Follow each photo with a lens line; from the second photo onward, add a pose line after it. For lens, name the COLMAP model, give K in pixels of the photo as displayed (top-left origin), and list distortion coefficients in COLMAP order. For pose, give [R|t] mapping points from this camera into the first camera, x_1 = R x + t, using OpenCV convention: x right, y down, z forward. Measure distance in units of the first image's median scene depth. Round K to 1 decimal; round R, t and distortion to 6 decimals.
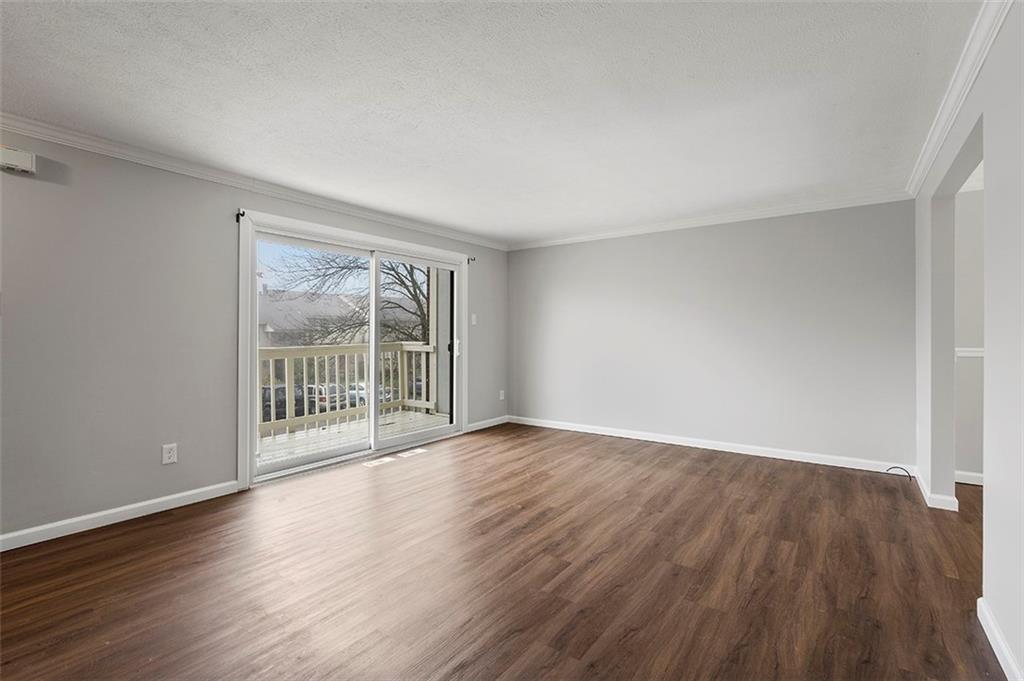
lens RADIAL K [[467.8, 0, 512.0], [0, 467.8, 340.5], [0, 0, 1]] dist [-0.008935, 0.000453]
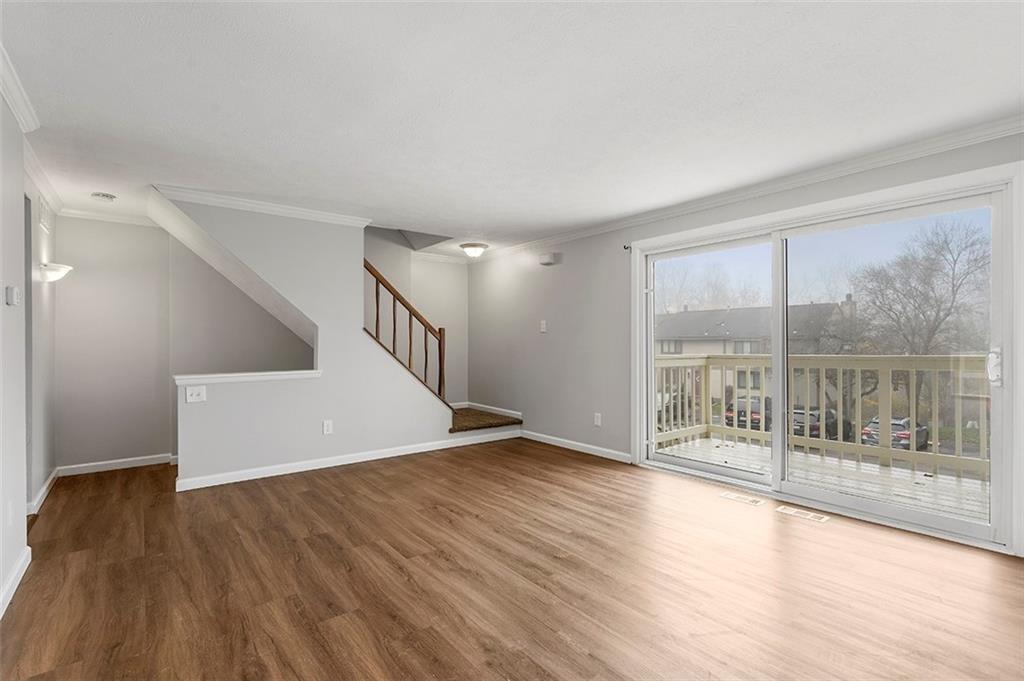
lens RADIAL K [[467.8, 0, 512.0], [0, 467.8, 340.5], [0, 0, 1]] dist [-0.008935, 0.000453]
pose [[-0.271600, -0.004094, -0.962401, 0.990657], [-0.005226, 0.999982, -0.002779, -0.012761], [0.962396, 0.004275, -0.271617, 1.387792]]
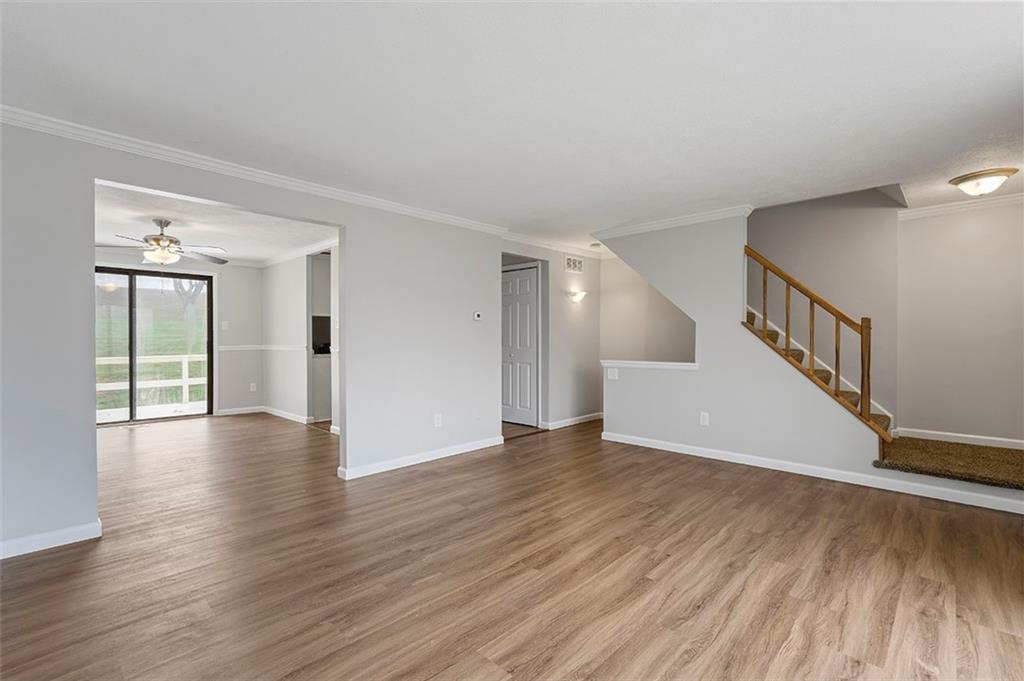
lens RADIAL K [[463.2, 0, 512.0], [0, 463.2, 340.5], [0, 0, 1]] dist [-0.000266, 0.000286]
pose [[-0.990453, 0.000225, 0.137848, 0.025537], [0.002261, 0.999891, 0.014613, -0.022910], [-0.137830, 0.014786, -0.990346, 2.111637]]
